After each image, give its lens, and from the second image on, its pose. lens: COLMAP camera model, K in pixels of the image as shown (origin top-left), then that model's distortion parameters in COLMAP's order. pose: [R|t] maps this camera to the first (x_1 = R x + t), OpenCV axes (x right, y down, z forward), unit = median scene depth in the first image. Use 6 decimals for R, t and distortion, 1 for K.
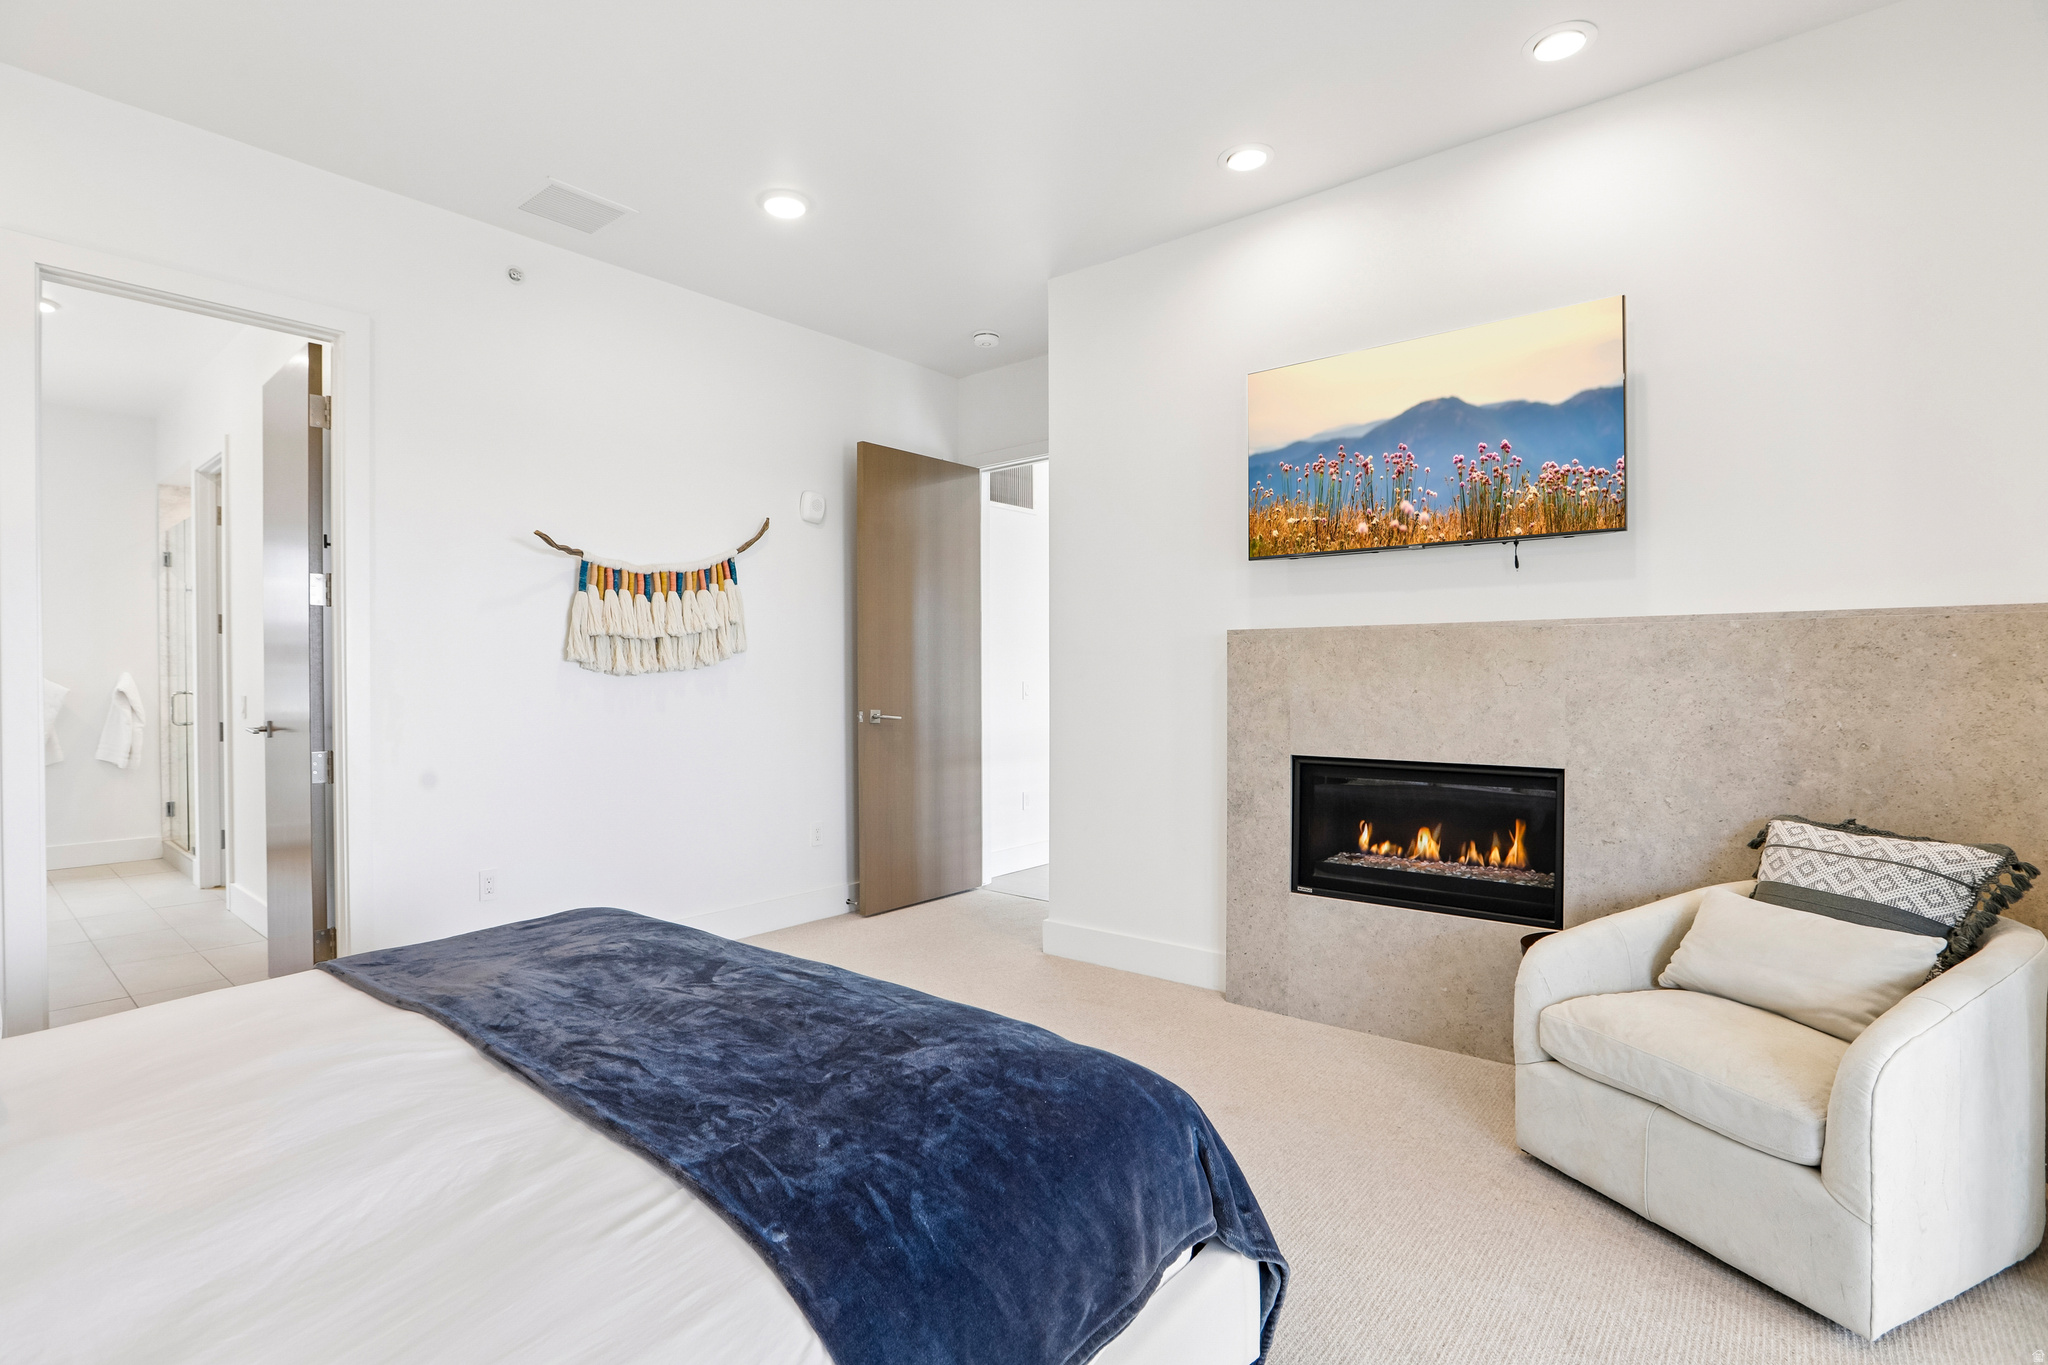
lens RADIAL K [[961.2, 0, 1019.8], [0, 961.2, 685.9], [0, 0, 1]] dist [-0.004879, -0.000639]
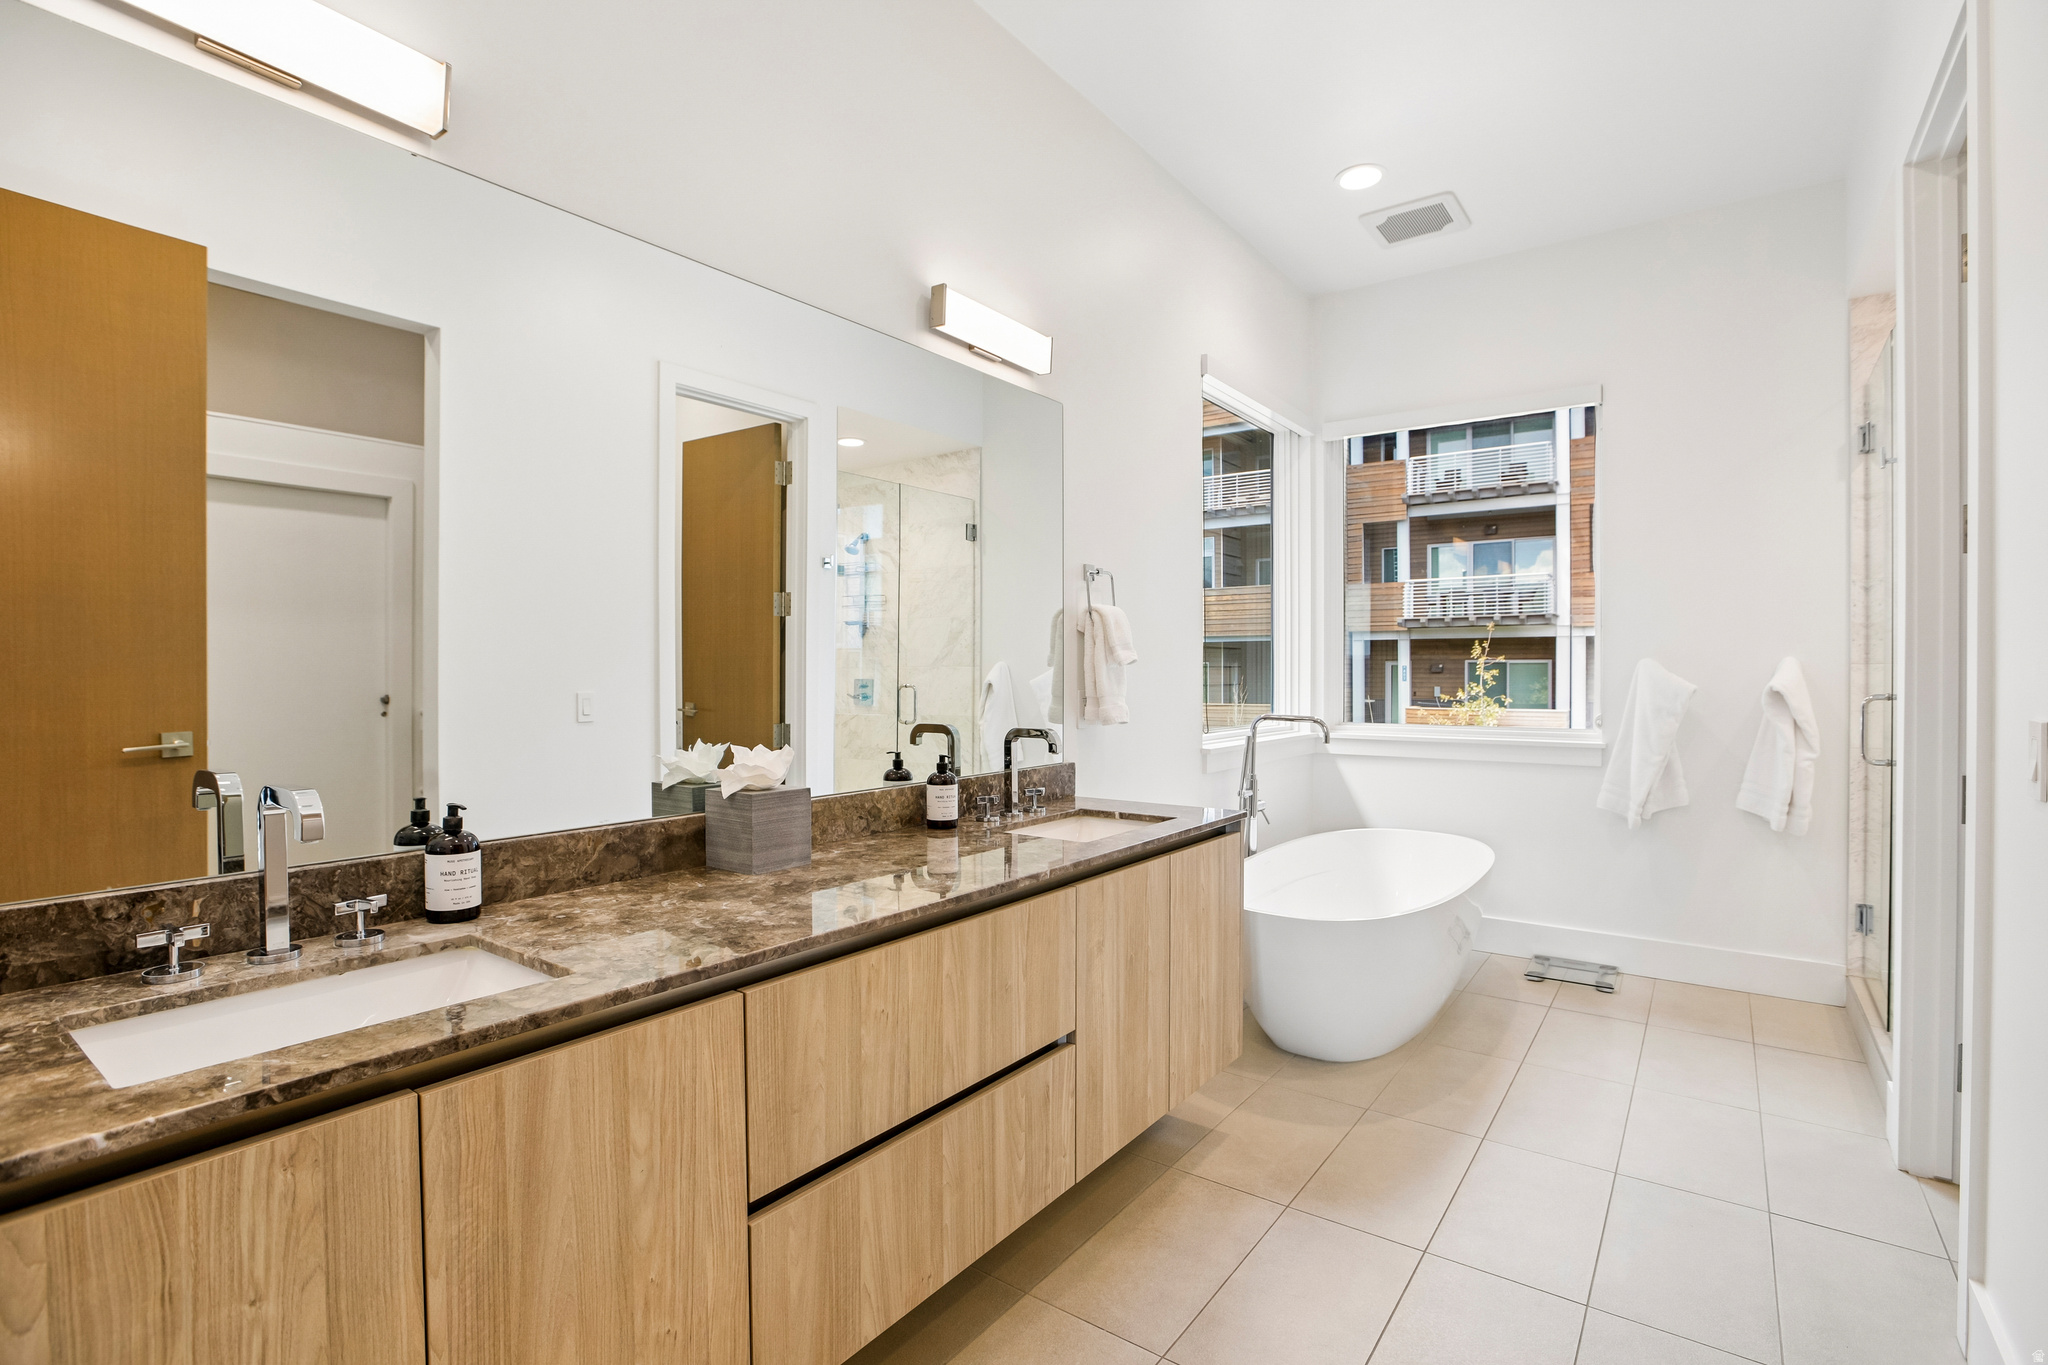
lens RADIAL K [[932.5, 0, 1021.2], [0, 932.5, 681.4], [0, 0, 1]] dist [-0.016456, -0.000481]
pose [[0.057607, 0.013042, -0.998254, -0.423132], [-0.010050, 0.999872, 0.012484, -0.002306], [0.998289, 0.009314, 0.057731, 0.520244]]
